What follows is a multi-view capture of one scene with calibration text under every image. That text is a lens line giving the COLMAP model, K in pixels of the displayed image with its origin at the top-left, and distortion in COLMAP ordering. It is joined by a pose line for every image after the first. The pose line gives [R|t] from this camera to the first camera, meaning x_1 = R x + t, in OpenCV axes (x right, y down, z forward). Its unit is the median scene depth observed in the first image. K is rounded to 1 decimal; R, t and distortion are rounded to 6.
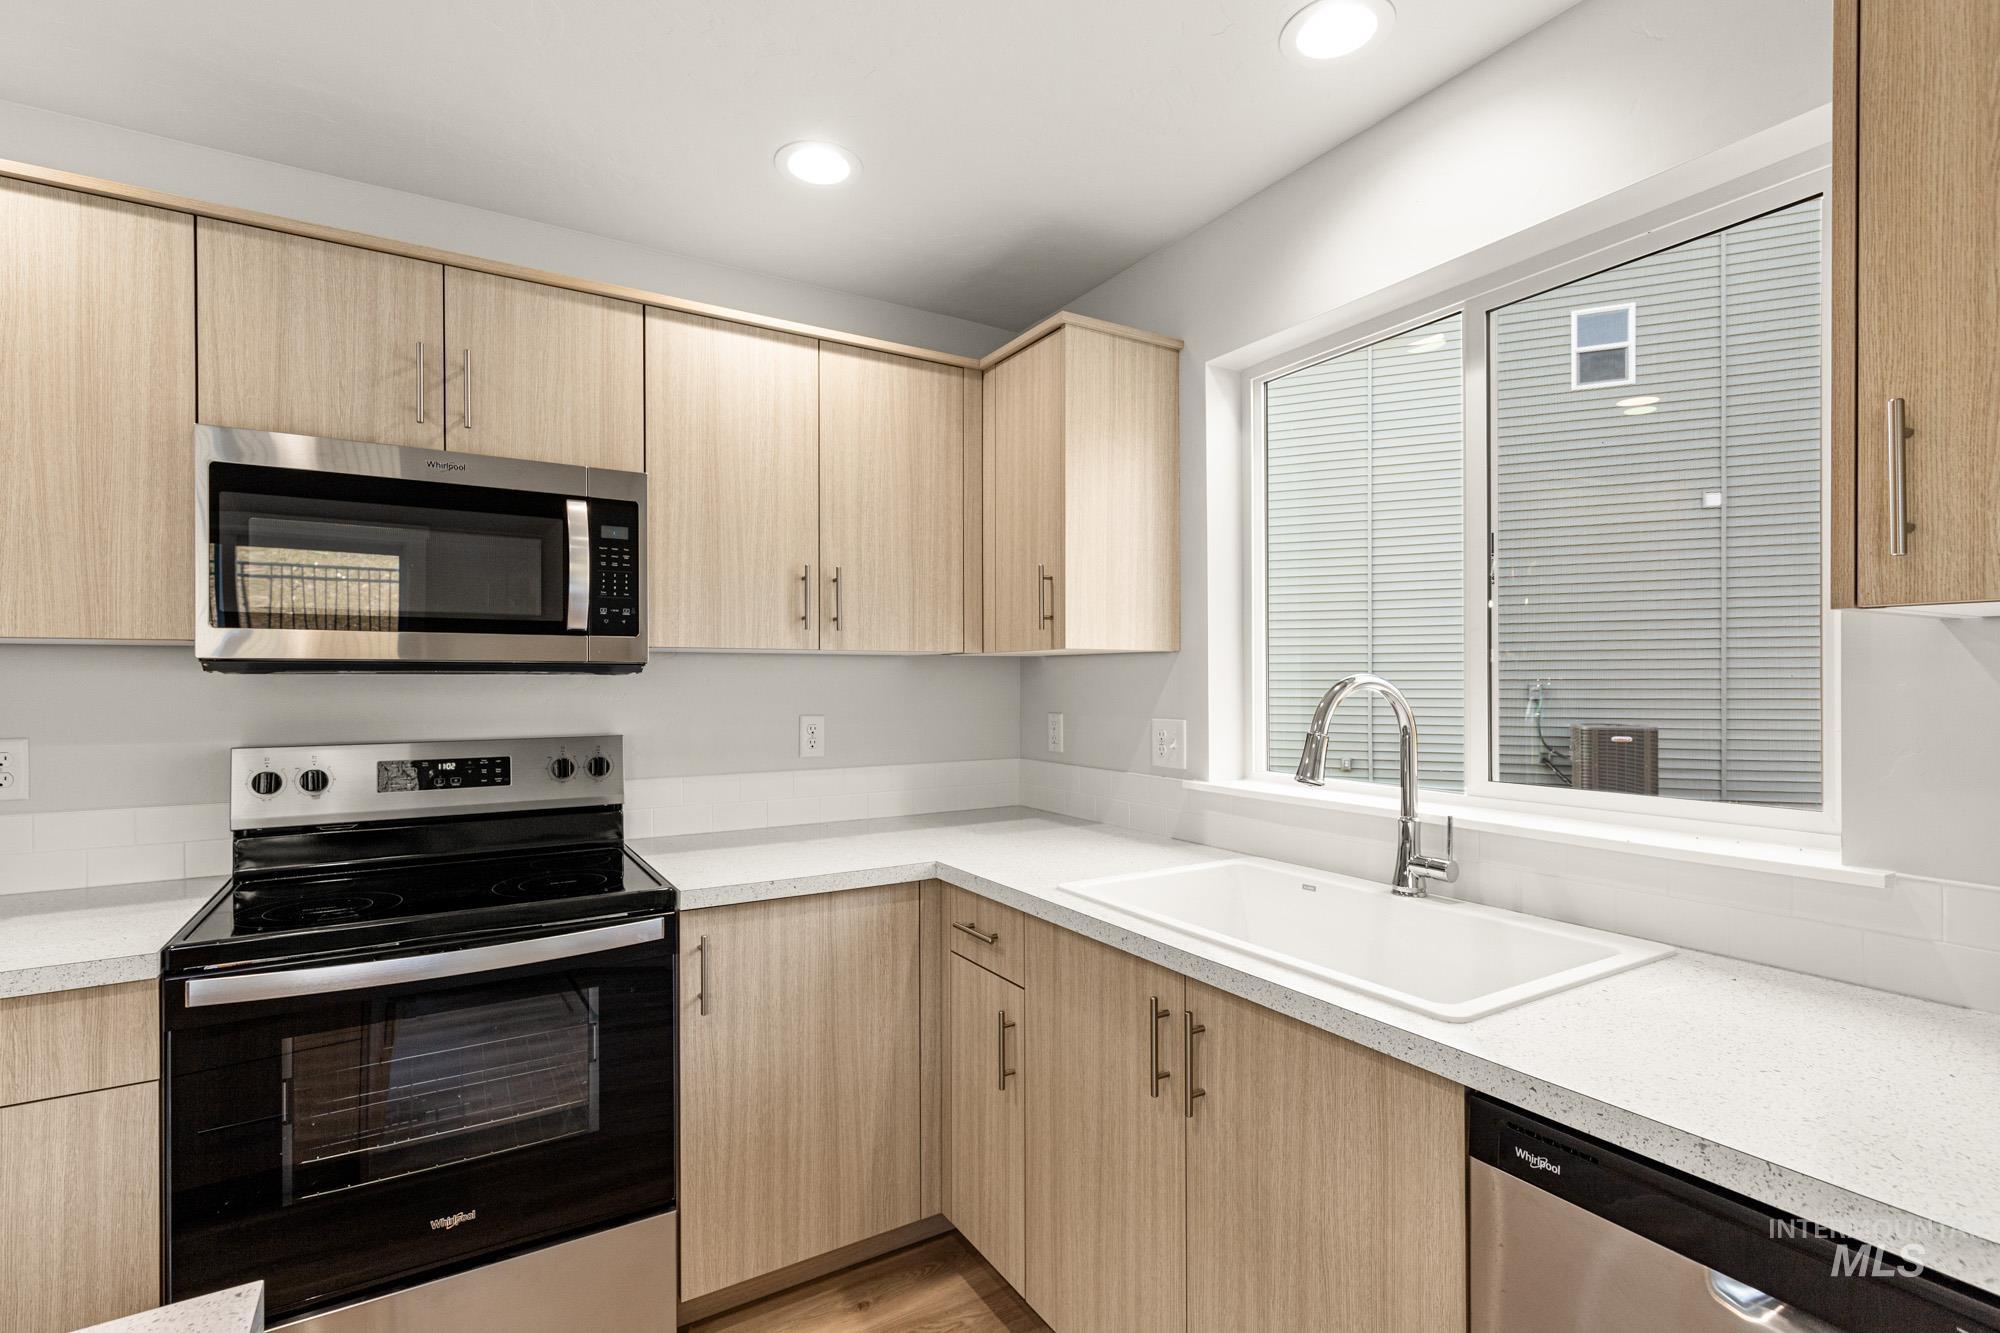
lens RADIAL K [[931.3, 0, 999.5], [0, 931.3, 680.2], [0, 0, 1]] dist [0.013652, -0.003575]
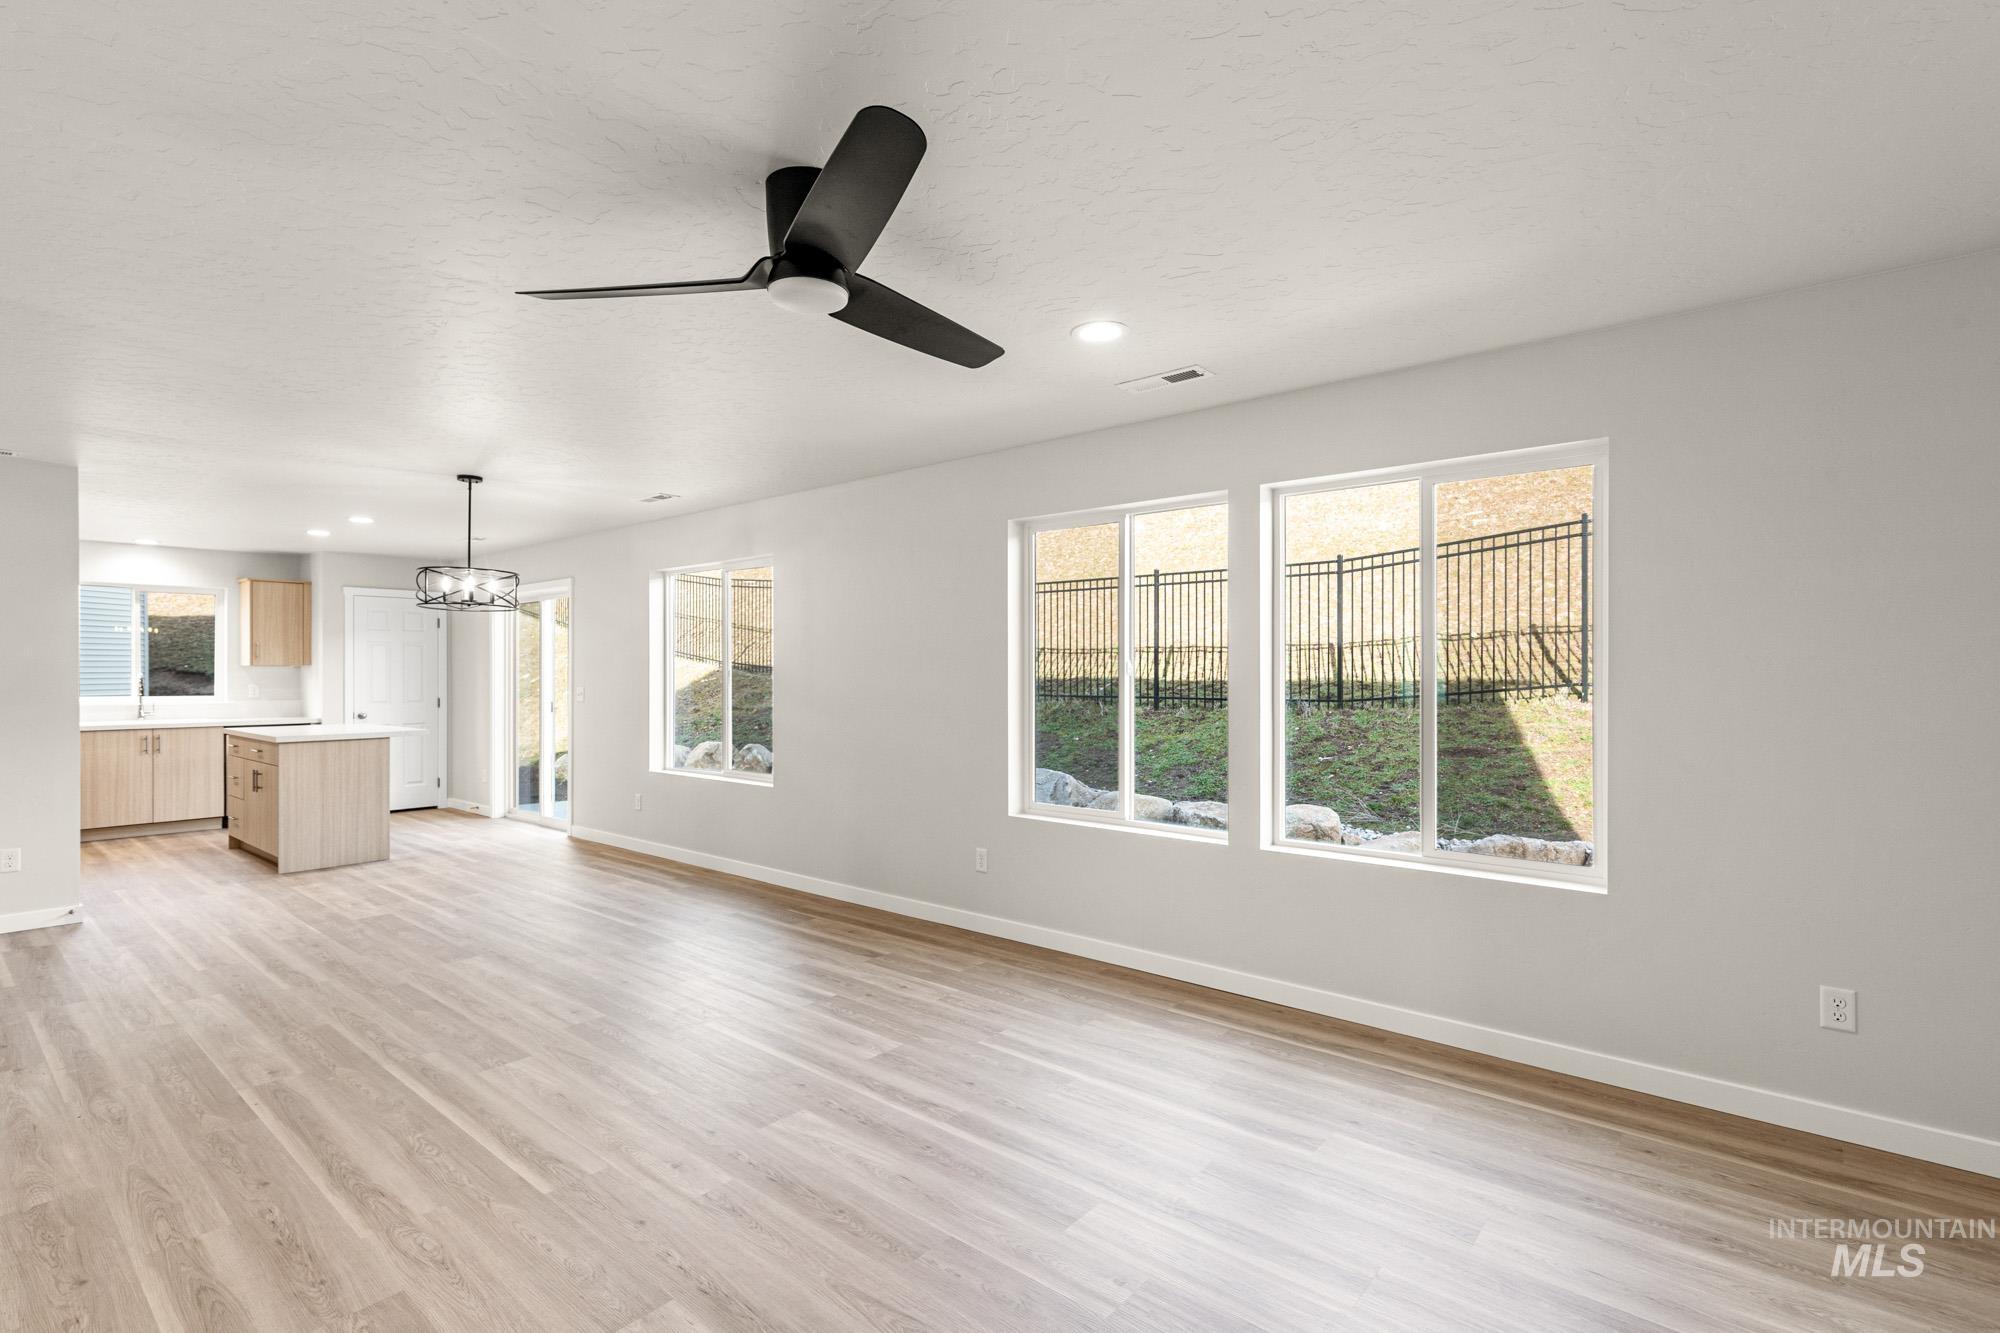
lens RADIAL K [[931.3, 0, 975.9], [0, 931.3, 674.6], [0, 0, 1]] dist [0.013652, -0.003575]
pose [[-0.301592, 0.001056, 0.953436, -4.413263], [0.004225, 0.999991, 0.000229, 0.016174], [-0.953428, 0.004097, -0.301594, -1.295915]]
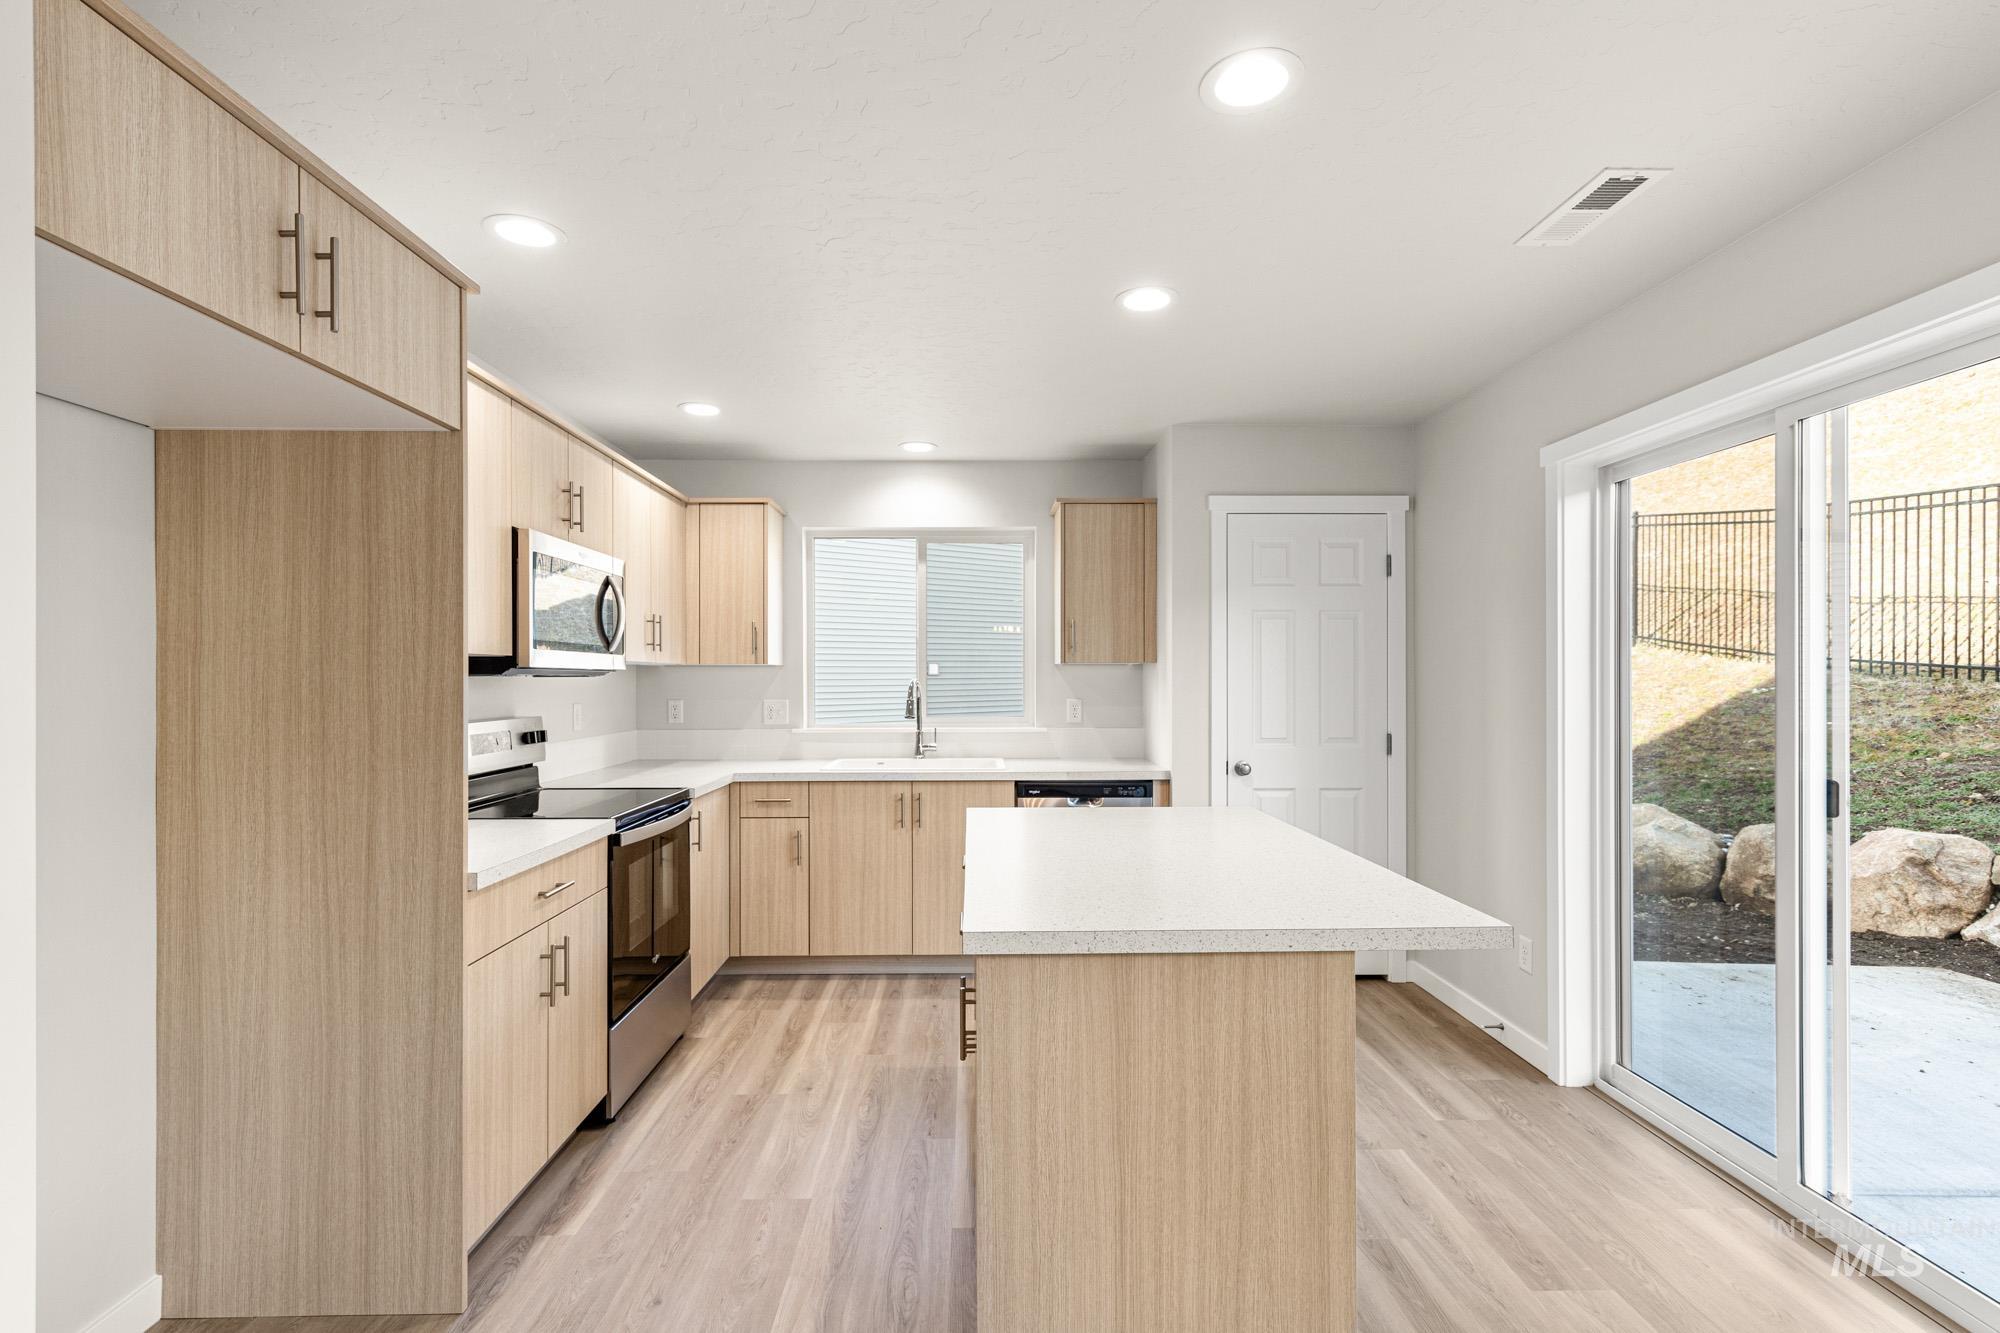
lens RADIAL K [[931.3, 0, 1005.6], [0, 931.3, 677.9], [0, 0, 1]] dist [0.013652, -0.003575]
pose [[0.492656, 0.001879, 0.870222, -1.508863], [0.002827, 0.999989, -0.003759, 0.004390], [-0.870219, 0.004312, 0.492645, -0.464044]]
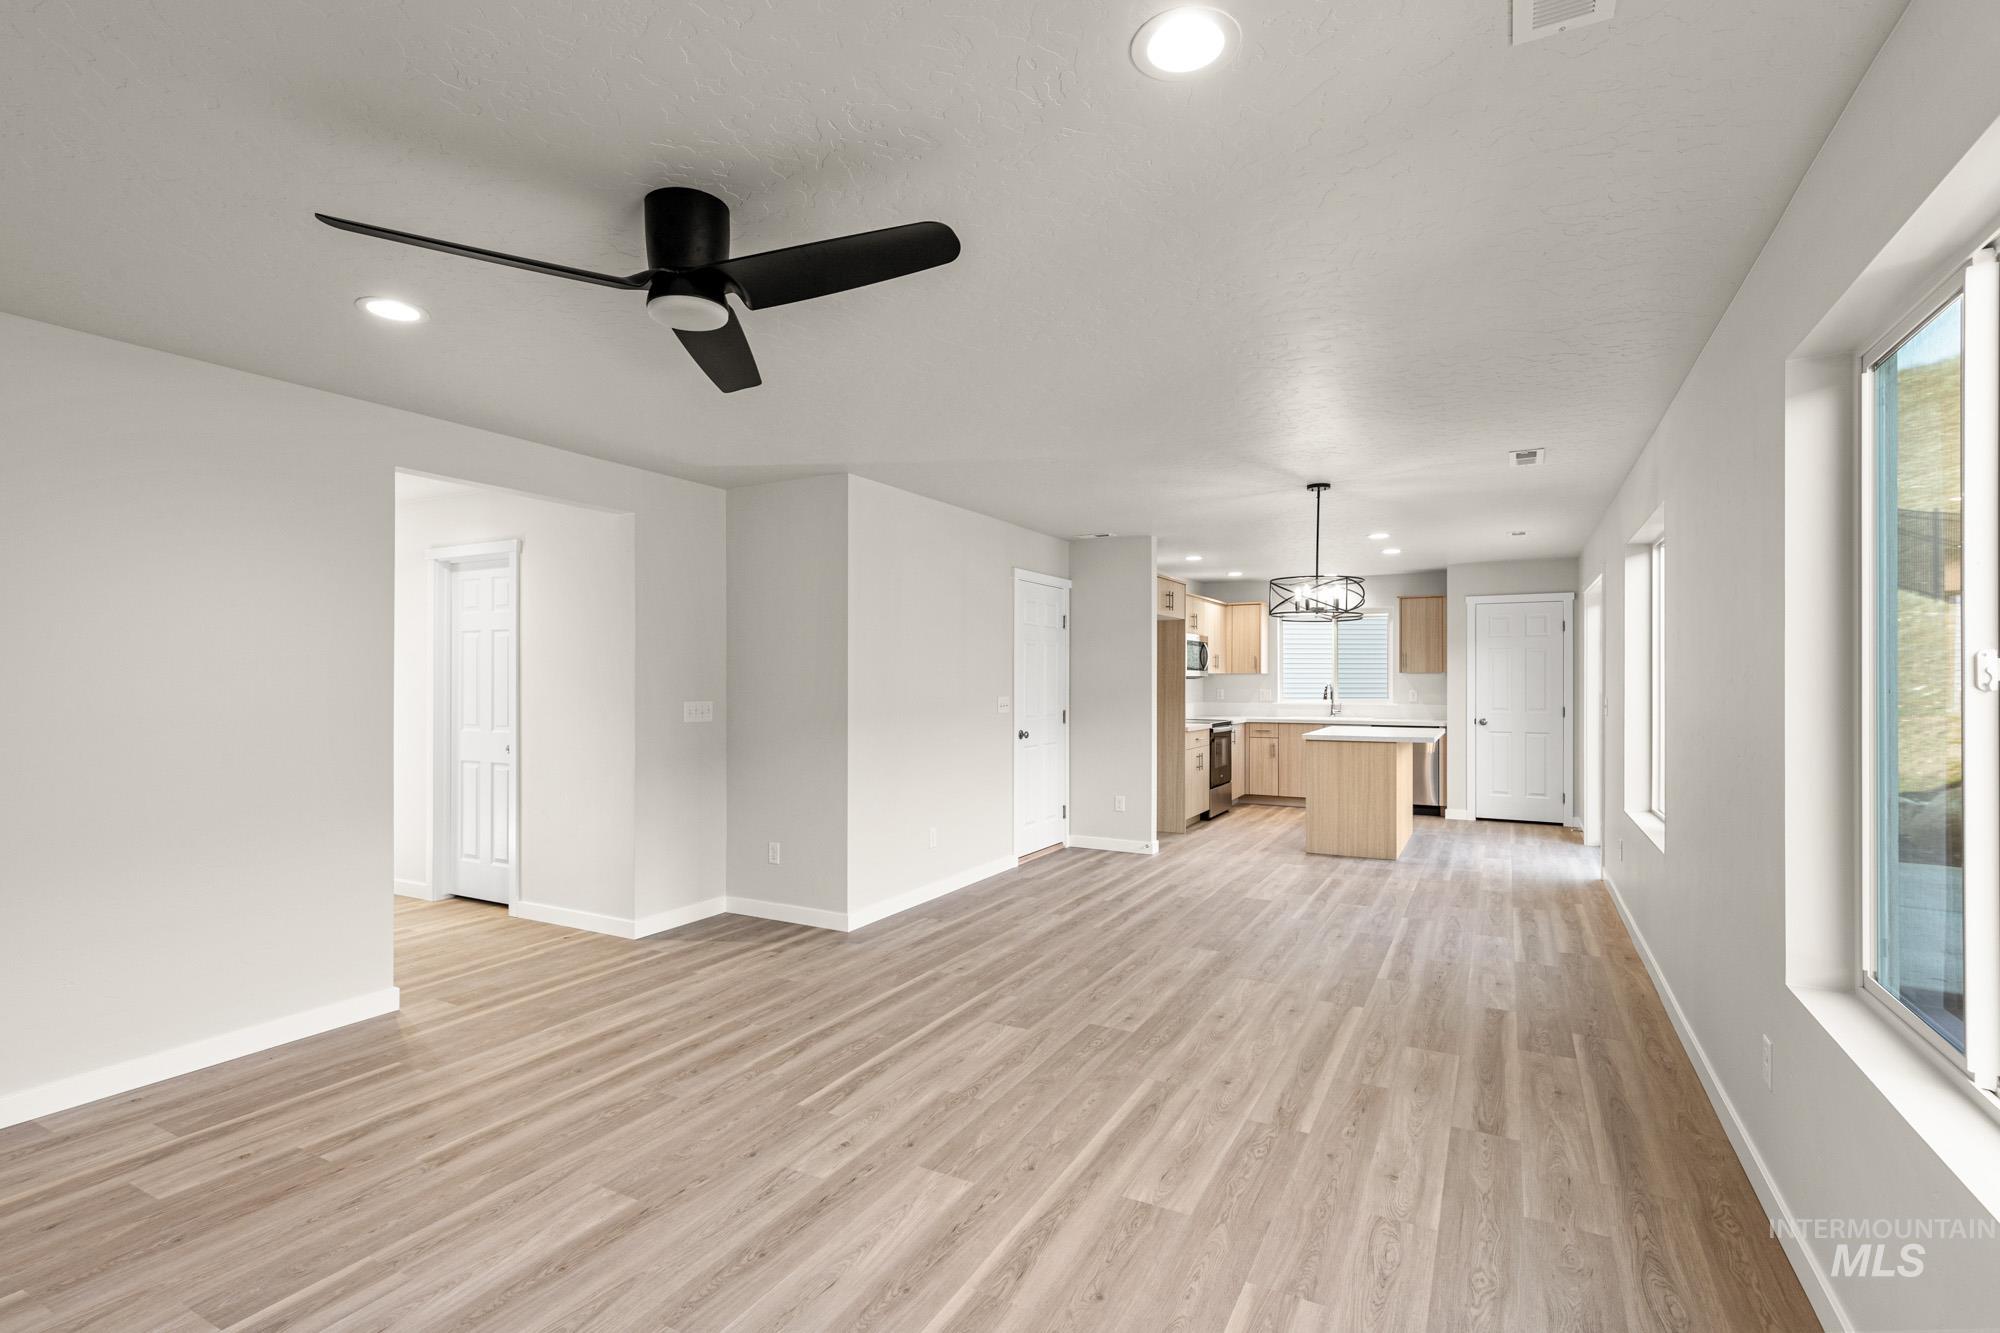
lens RADIAL K [[931.3, 0, 1006.5], [0, 931.3, 683.3], [0, 0, 1]] dist [0.013652, -0.003575]
pose [[0.861397, 0.000103, 0.507933, -3.602239], [-0.000434, 1.000000, 0.000534, 0.013200], [-0.507933, -0.000681, 0.861396, -2.517032]]
